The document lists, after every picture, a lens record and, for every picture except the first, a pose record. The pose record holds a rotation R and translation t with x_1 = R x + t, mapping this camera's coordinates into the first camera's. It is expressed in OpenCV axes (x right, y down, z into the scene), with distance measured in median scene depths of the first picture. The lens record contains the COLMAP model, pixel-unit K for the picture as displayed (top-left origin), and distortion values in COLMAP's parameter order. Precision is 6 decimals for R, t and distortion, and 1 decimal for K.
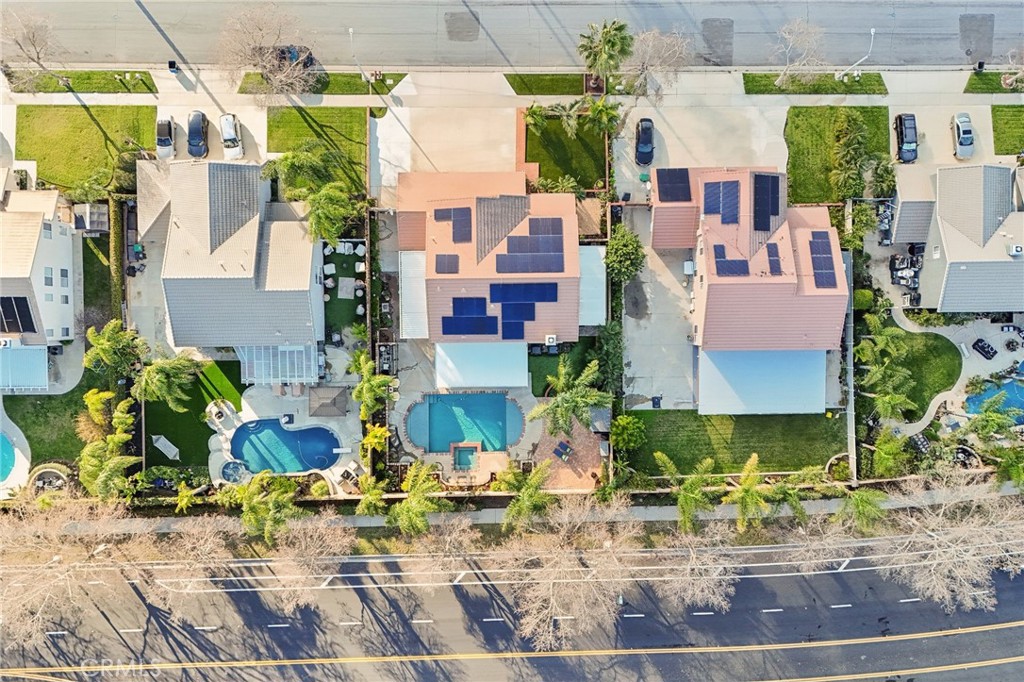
lens RADIAL K [[910.1, 0, 514.6], [0, 910.1, 339.4], [0, 0, 1]] dist [0.083167, -0.108137]
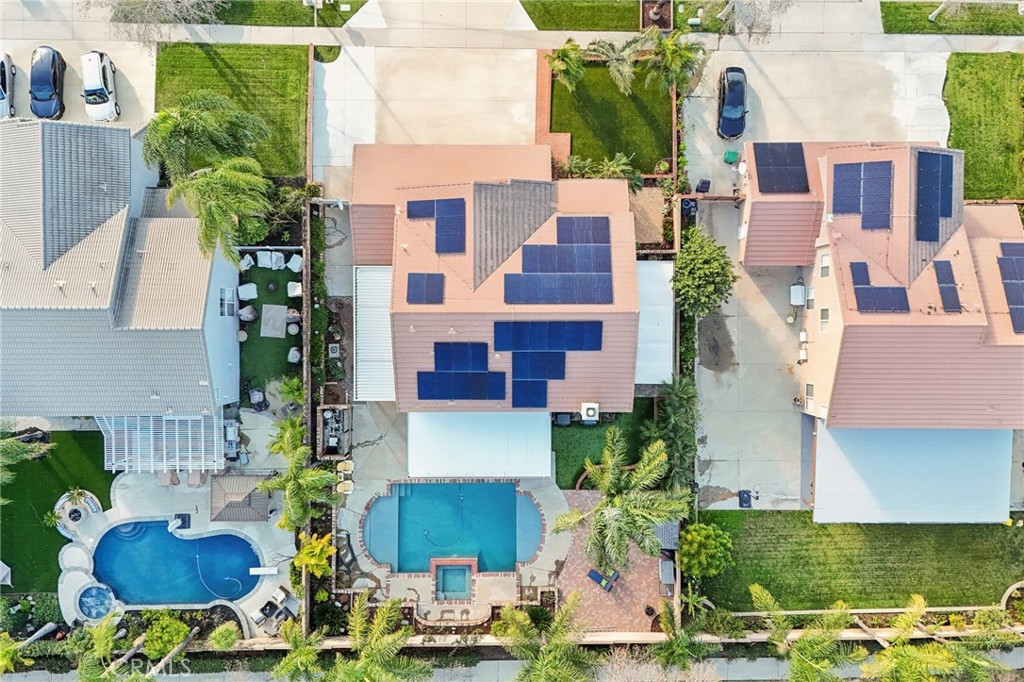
lens RADIAL K [[910.1, 0, 515.9], [0, 910.1, 333.6], [0, 0, 1]] dist [0.083167, -0.108137]
pose [[0.999940, 0.010947, 0.000076, -0.011186], [-0.010946, 0.999902, -0.008771, -0.043483], [-0.000172, 0.008769, 0.999962, 0.345756]]
